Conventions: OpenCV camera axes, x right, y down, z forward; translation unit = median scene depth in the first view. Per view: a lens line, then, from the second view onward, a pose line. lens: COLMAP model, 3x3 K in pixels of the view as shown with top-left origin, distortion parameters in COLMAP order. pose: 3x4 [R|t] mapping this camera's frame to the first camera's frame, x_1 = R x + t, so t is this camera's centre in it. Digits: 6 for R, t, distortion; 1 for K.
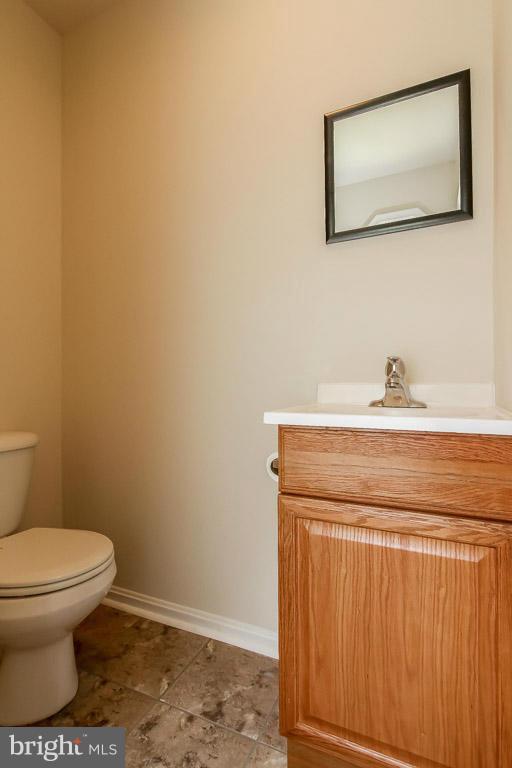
lens RADIAL K [[385.1, 0, 260.2], [0, 385.1, 380.5], [0, 0, 1]] dist [0.020364, -0.013360]
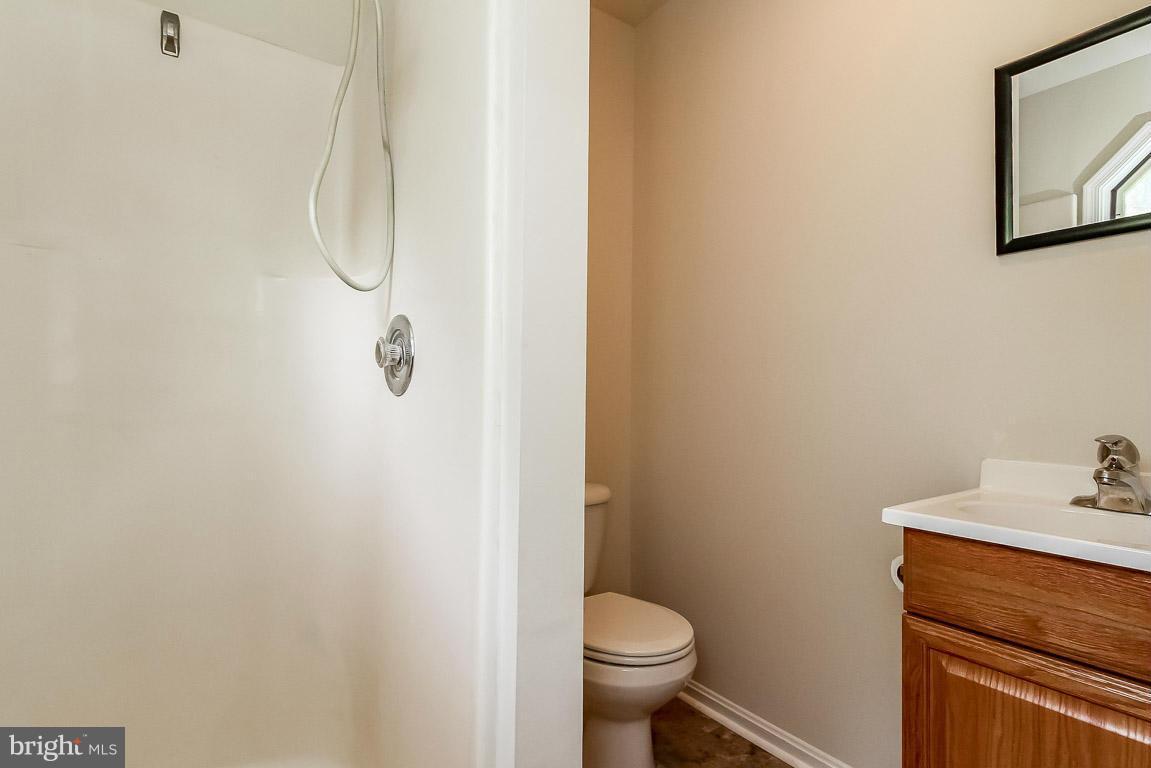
lens RADIAL K [[577.1, 0, 579.9], [0, 577.1, 389.8], [0, 0, 1]] dist [0.020364, -0.013360]
pose [[0.868171, 0.006635, -0.496221, 0.060728], [-0.008585, 0.999962, -0.001649, -0.159024], [0.496191, 0.005692, 0.868195, -0.373130]]
